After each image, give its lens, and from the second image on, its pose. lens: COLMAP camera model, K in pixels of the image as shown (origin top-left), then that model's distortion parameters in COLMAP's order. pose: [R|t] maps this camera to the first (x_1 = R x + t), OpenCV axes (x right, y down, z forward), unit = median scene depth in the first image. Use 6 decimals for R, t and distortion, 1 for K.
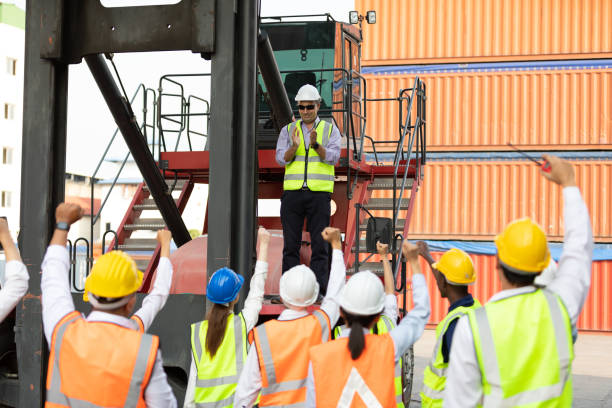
lens RADIAL K [[1288.9, 0, 307.9], [0, 1288.9, 203.3], [0, 0, 1]] dist [0.068970, 0.258359]
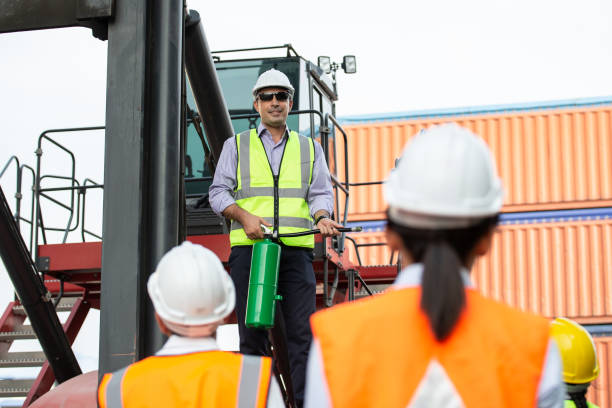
lens RADIAL K [[1500.0, 0, 306.0], [0, 1500.0, 202.9], [0, 0, 1]] dist [-0.094183, -0.244798]
pose [[0.999110, -0.011518, 0.040565, -0.008113], [0.018132, 0.985844, -0.166683, 0.065803], [-0.038071, 0.167270, 0.985176, 0.230728]]
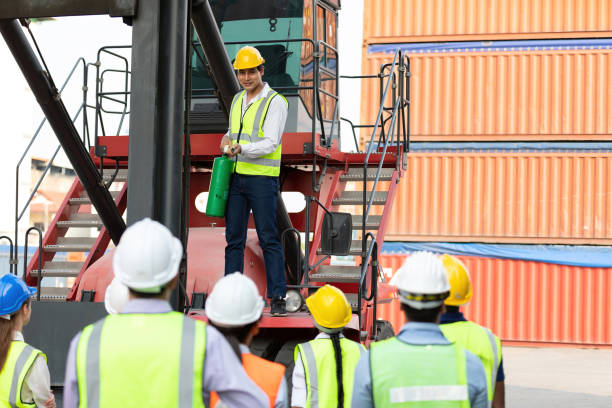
lens RADIAL K [[1436.6, 0, 312.3], [0, 1436.6, 204.4], [0, 0, 1]] dist [-0.027862, -0.433792]
pose [[0.999758, 0.004668, -0.021487, 0.047033], [-0.004635, 0.999988, 0.001574, 0.003197], [0.021494, -0.001474, 0.999768, 0.047361]]
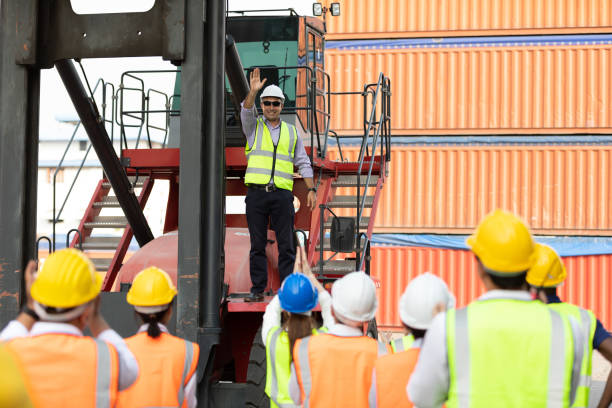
lens RADIAL K [[1580.0, 0, 306.4], [0, 1580.0, 203.8], [0, 0, 1]] dist [-0.020497, 0.095535]
pose [[0.999554, -0.001861, 0.029790, -0.009070], [0.001498, 0.999924, 0.012212, -0.012021], [-0.029811, -0.012162, 0.999482, -0.204997]]
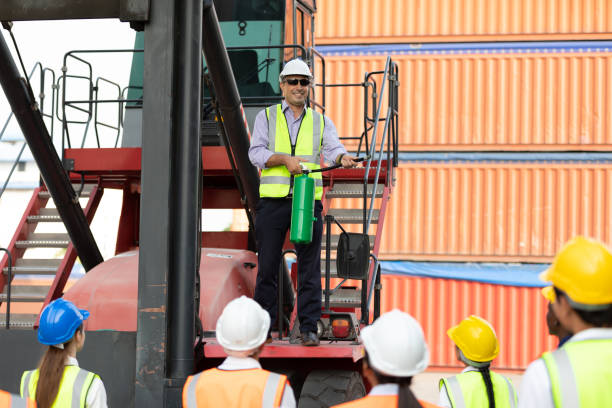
lens RADIAL K [[1570.6, 0, 306.1], [0, 1570.6, 205.0], [0, 0, 1]] dist [0.012765, -0.338860]
pose [[0.997712, 0.005315, 0.067403, -0.030360], [-0.004918, 0.999970, -0.006048, -0.000307], [-0.067433, 0.005703, 0.997708, 0.034057]]
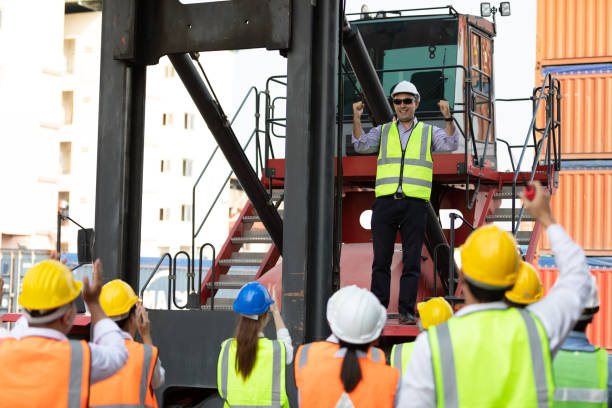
lens RADIAL K [[1379.5, 0, 305.5], [0, 1379.5, 203.7], [0, 0, 1]] dist [-0.004944, -0.156987]
pose [[0.986156, -0.003314, -0.165790, 0.074271], [0.001559, 0.999941, -0.010717, 0.002803], [0.165816, 0.010310, 0.986103, 0.025393]]
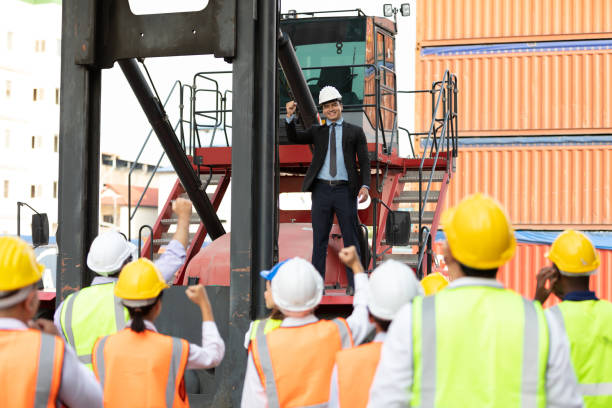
lens RADIAL K [[1452.2, 0, 306.7], [0, 1452.2, 204.0], [0, 0, 1]] dist [-0.018303, -0.642256]
pose [[0.997971, -0.009849, -0.062900, 0.044027], [0.010515, 0.999892, 0.010269, -0.005960], [0.062792, -0.010910, 0.997967, -0.137045]]
